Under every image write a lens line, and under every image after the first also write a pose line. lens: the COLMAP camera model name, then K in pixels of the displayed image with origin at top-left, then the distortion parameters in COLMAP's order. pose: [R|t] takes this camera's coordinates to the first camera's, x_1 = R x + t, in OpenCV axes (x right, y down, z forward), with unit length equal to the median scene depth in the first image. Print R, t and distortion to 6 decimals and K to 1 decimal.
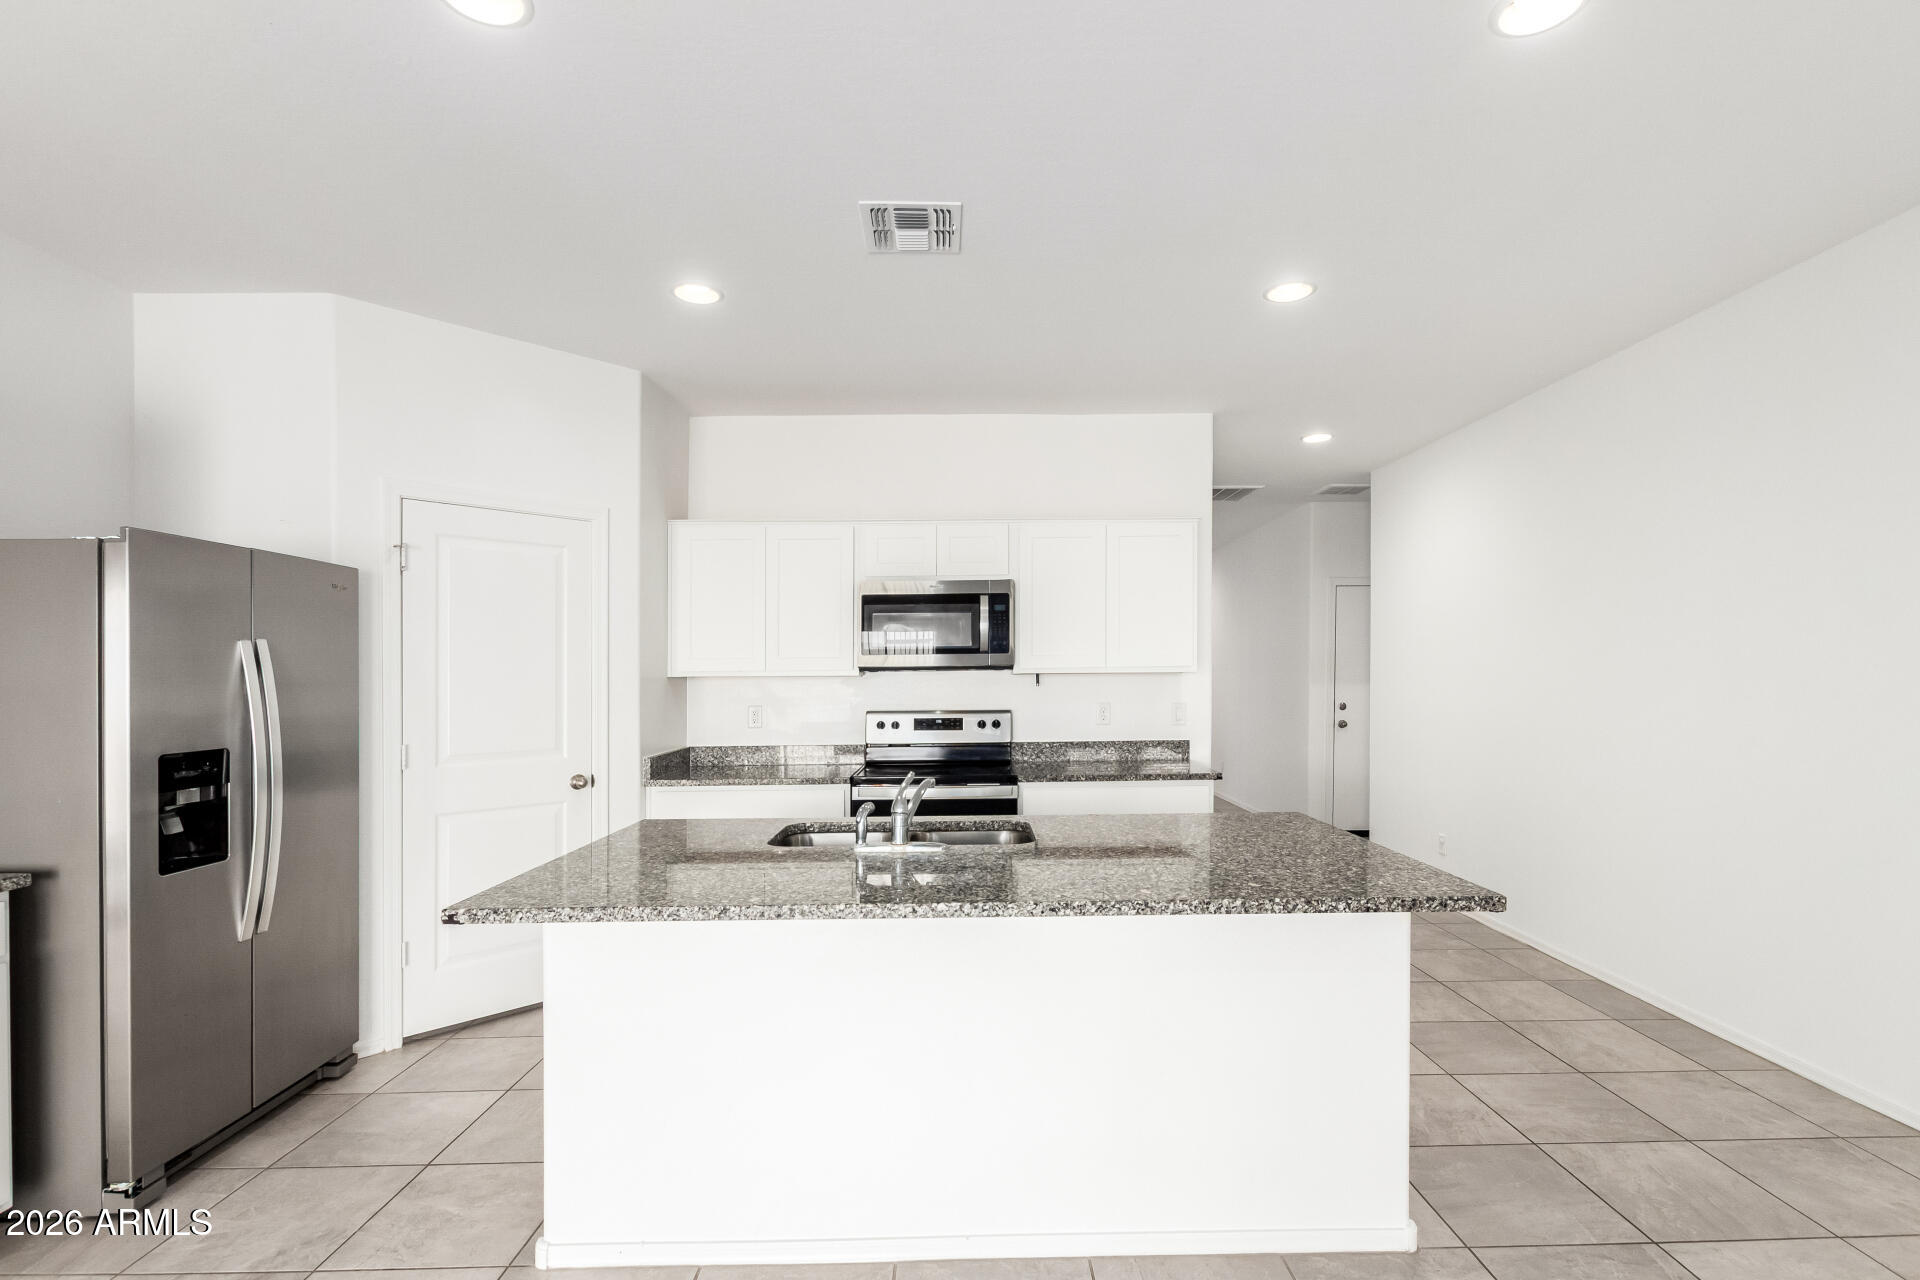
lens RADIAL K [[886.4, 0, 980.6], [0, 886.4, 683.4], [0, 0, 1]] dist [0.004852, -0.003271]
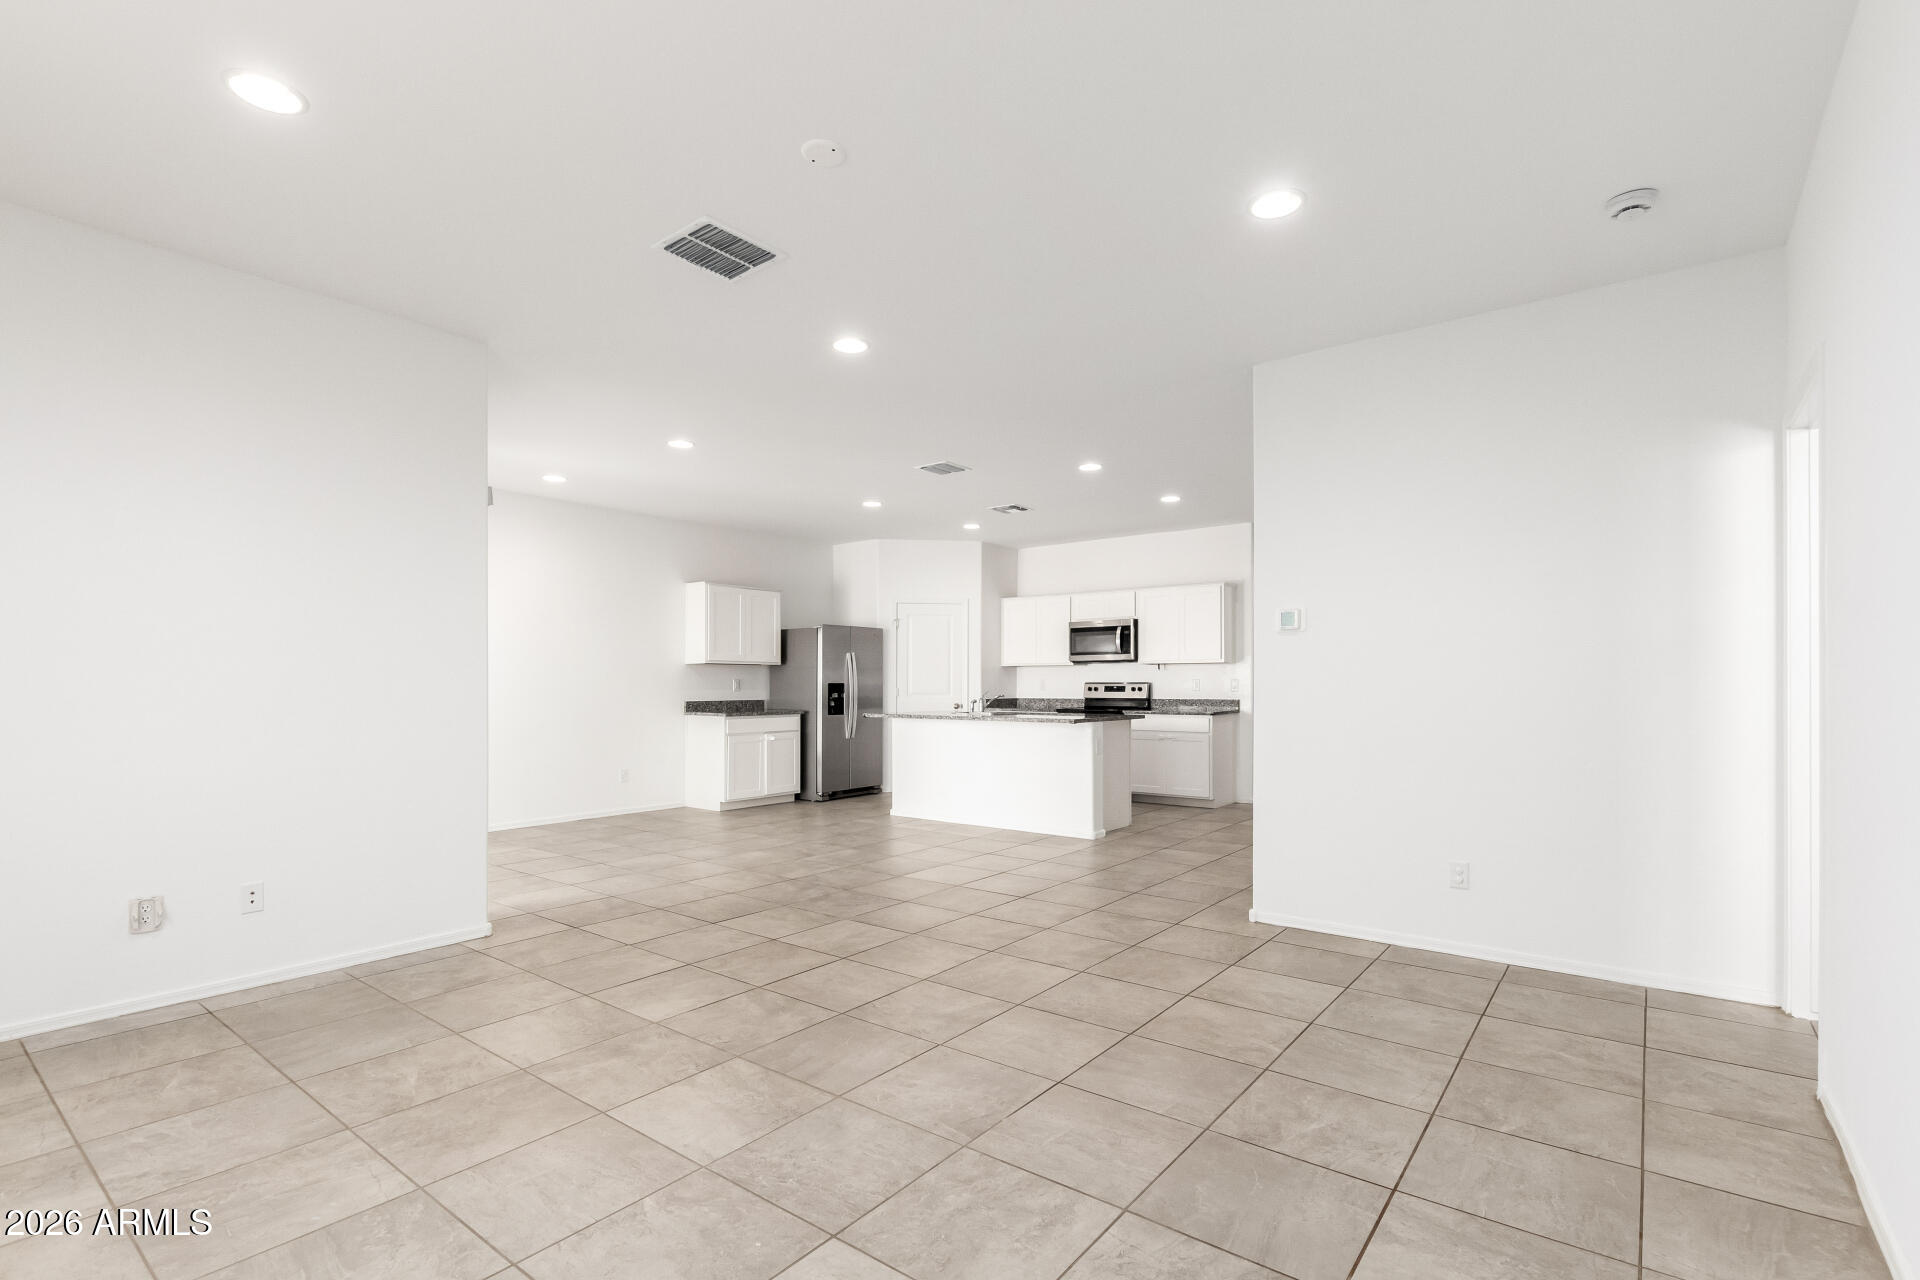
lens RADIAL K [[886.4, 0, 967.5], [0, 886.4, 630.2], [0, 0, 1]] dist [0.004852, -0.003271]
pose [[0.776244, -0.030708, -0.629684, 1.326940], [-0.011259, 0.997978, -0.062548, 0.057453], [0.630332, 0.055643, 0.774329, -1.083353]]
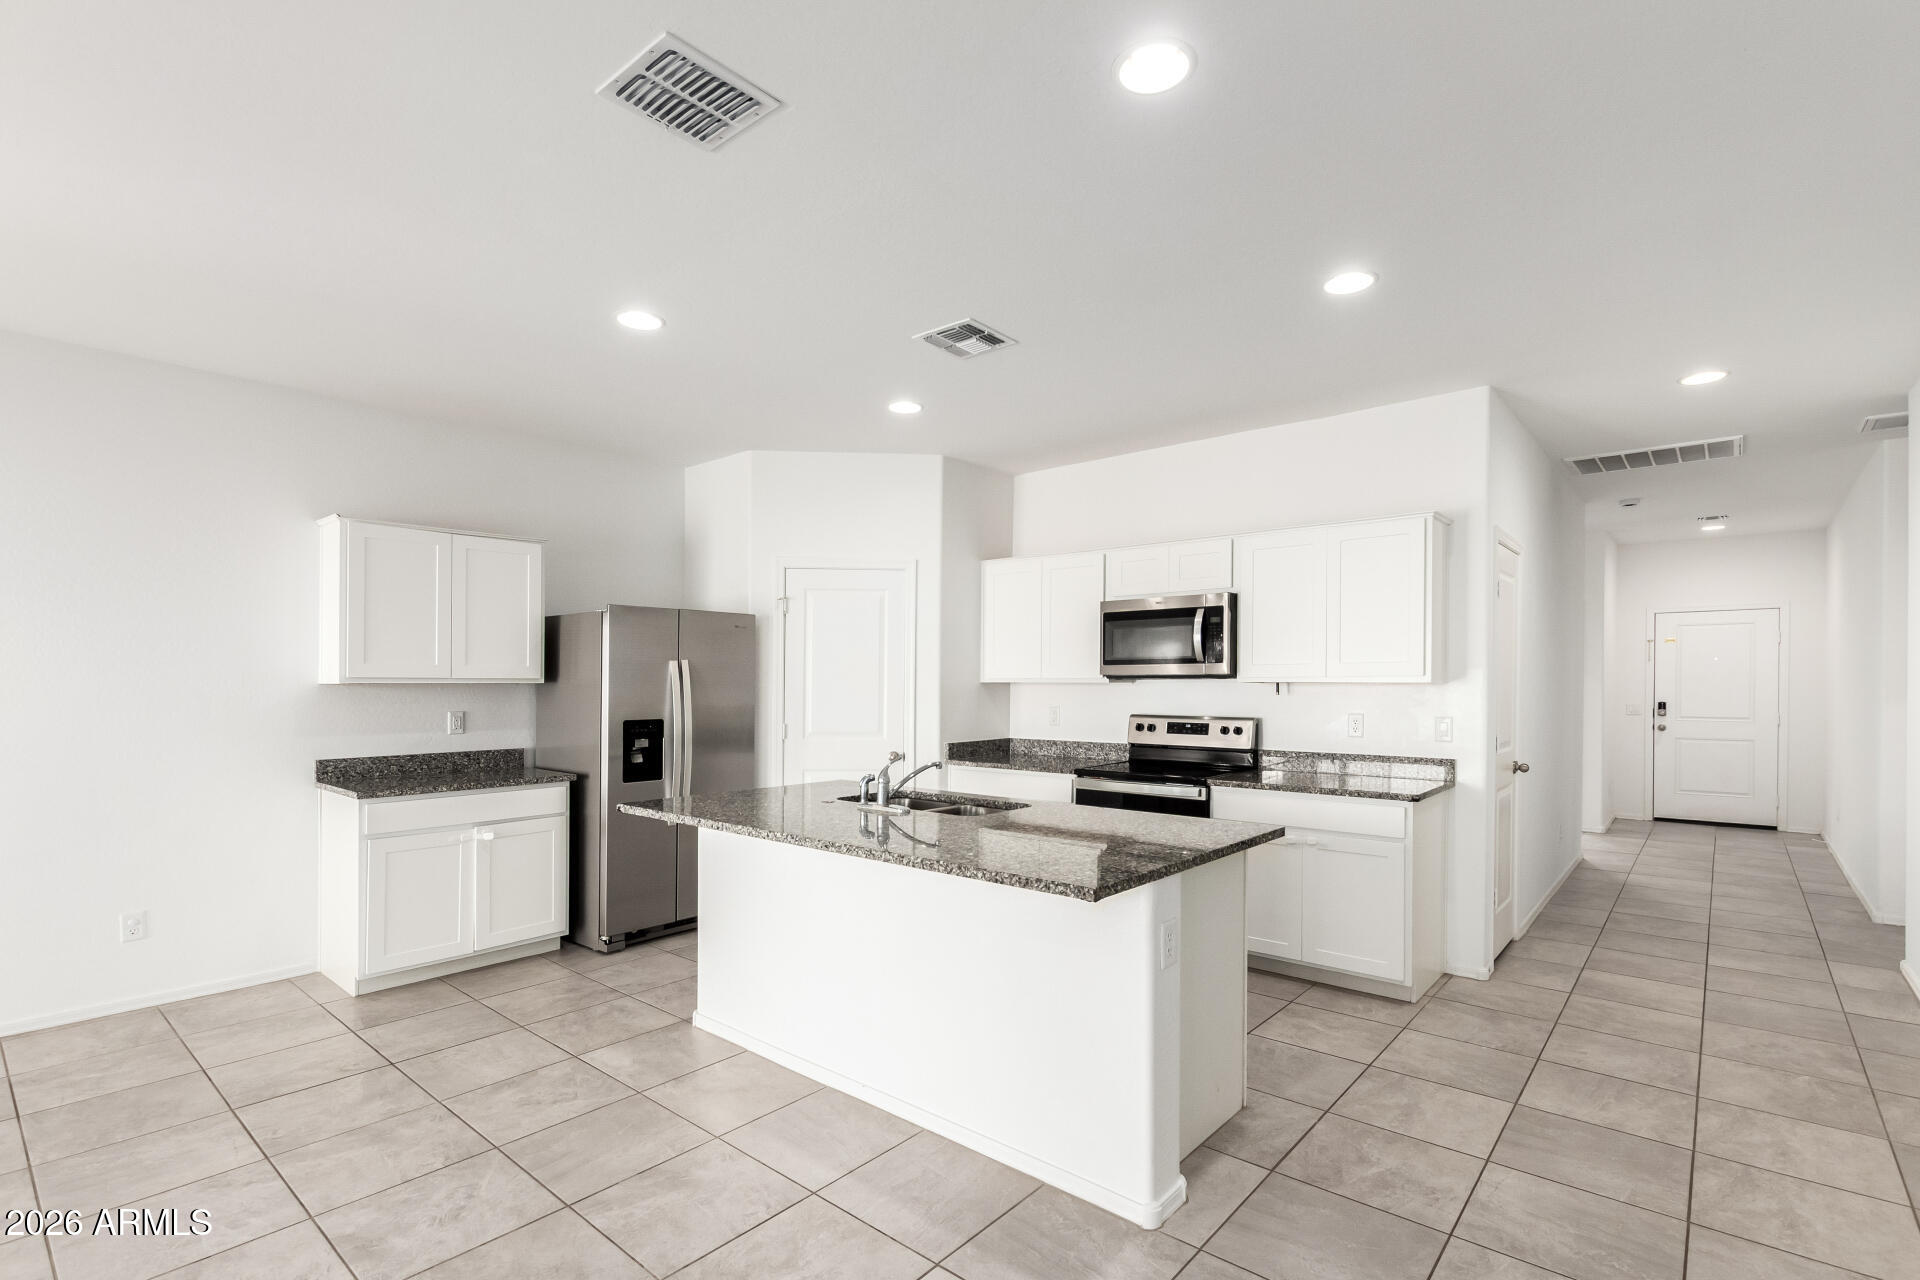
lens RADIAL K [[886.4, 0, 982.7], [0, 886.4, 681.4], [0, 0, 1]] dist [0.004852, -0.003271]
pose [[0.754204, 0.008503, -0.656586, 0.640195], [-0.012598, 0.999919, -0.001522, -0.008792], [0.656520, 0.009419, 0.754250, 0.034351]]
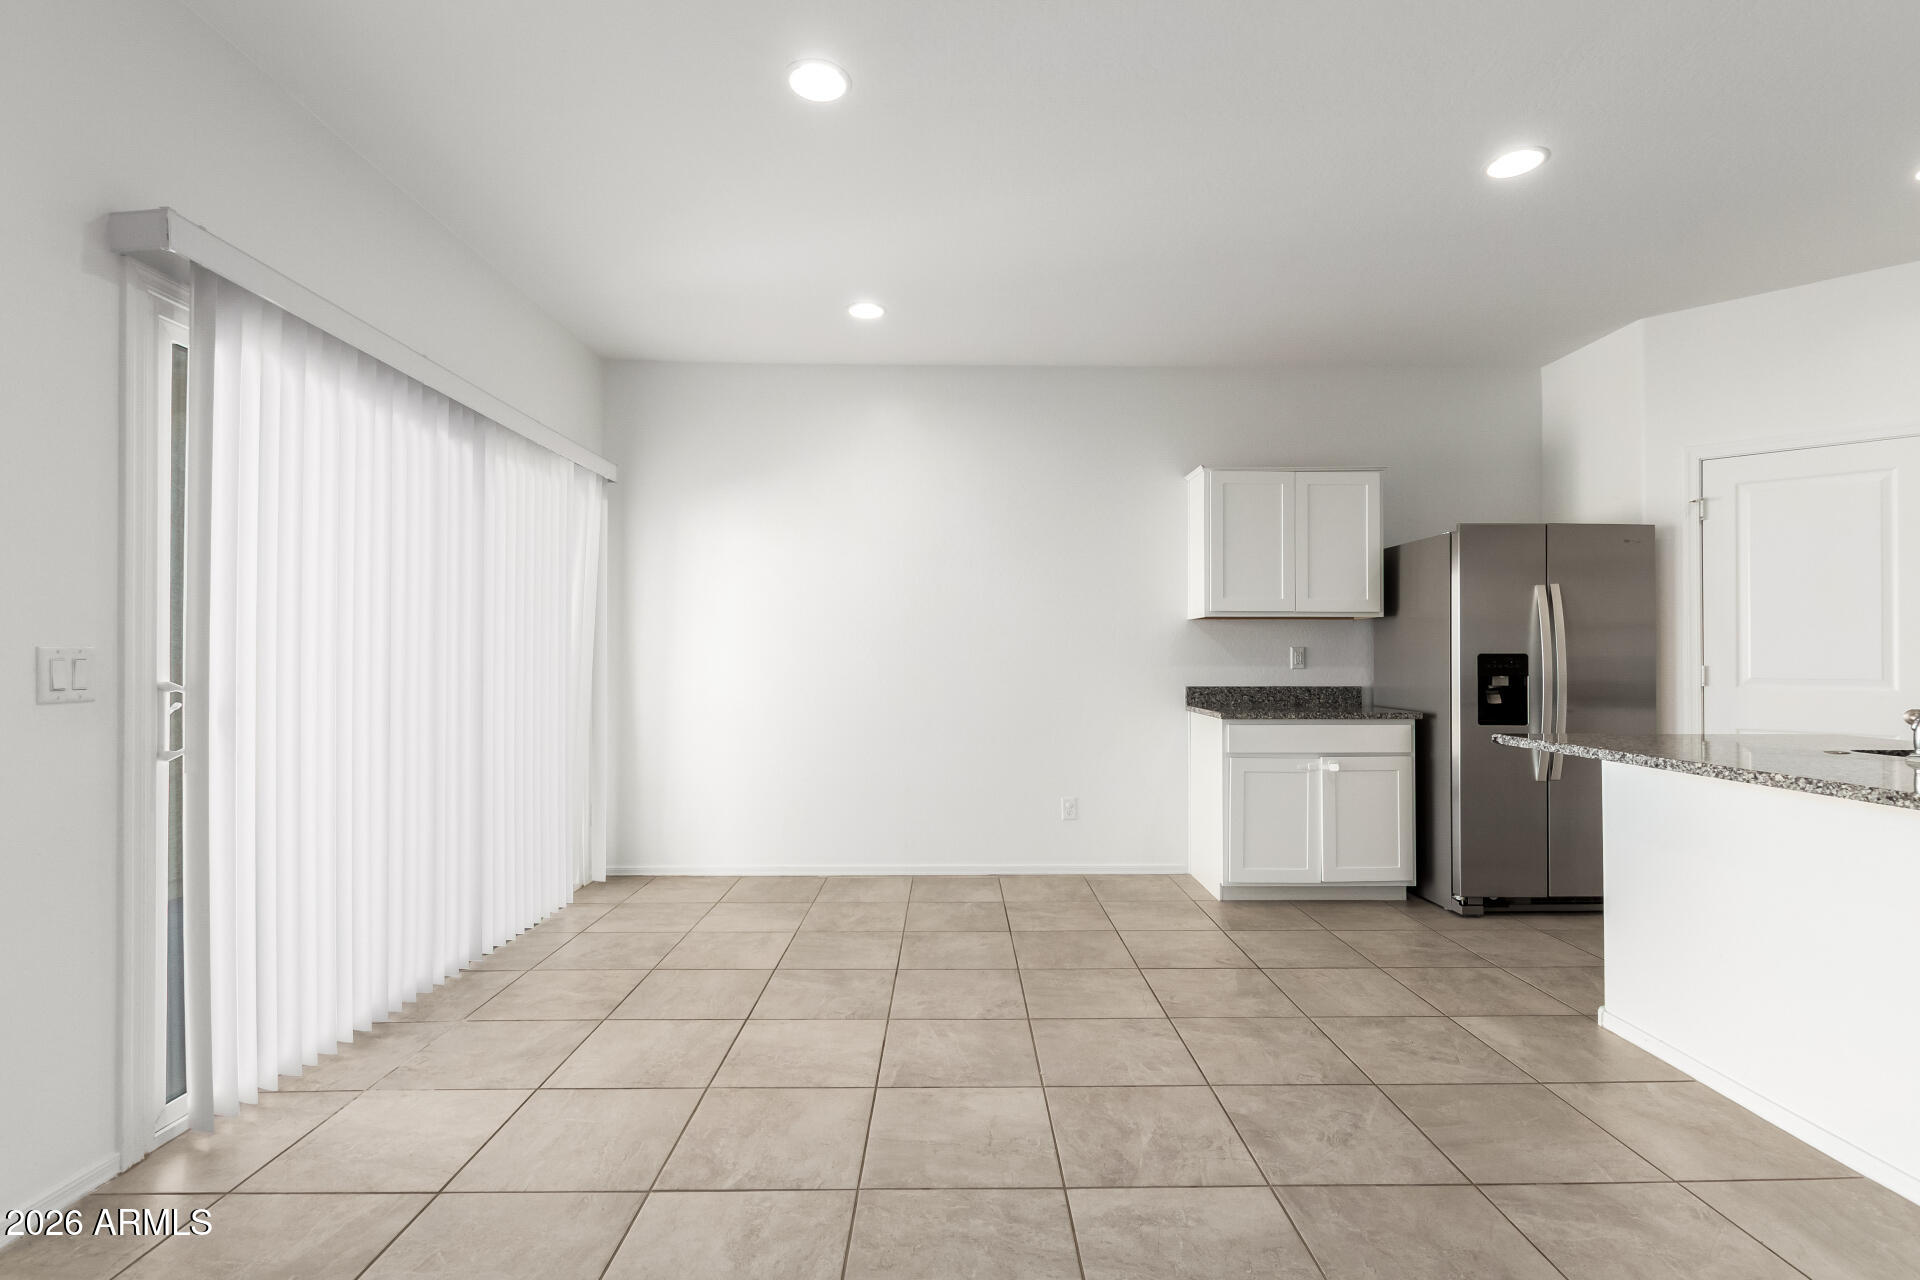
lens RADIAL K [[886.4, 0, 964.7], [0, 886.4, 640.4], [0, 0, 1]] dist [0.004852, -0.003271]
pose [[-0.006193, -0.011579, -0.999914, 0.532374], [-0.011540, 0.999867, -0.011507, 0.057947], [0.999914, 0.011467, -0.006326, 0.016891]]
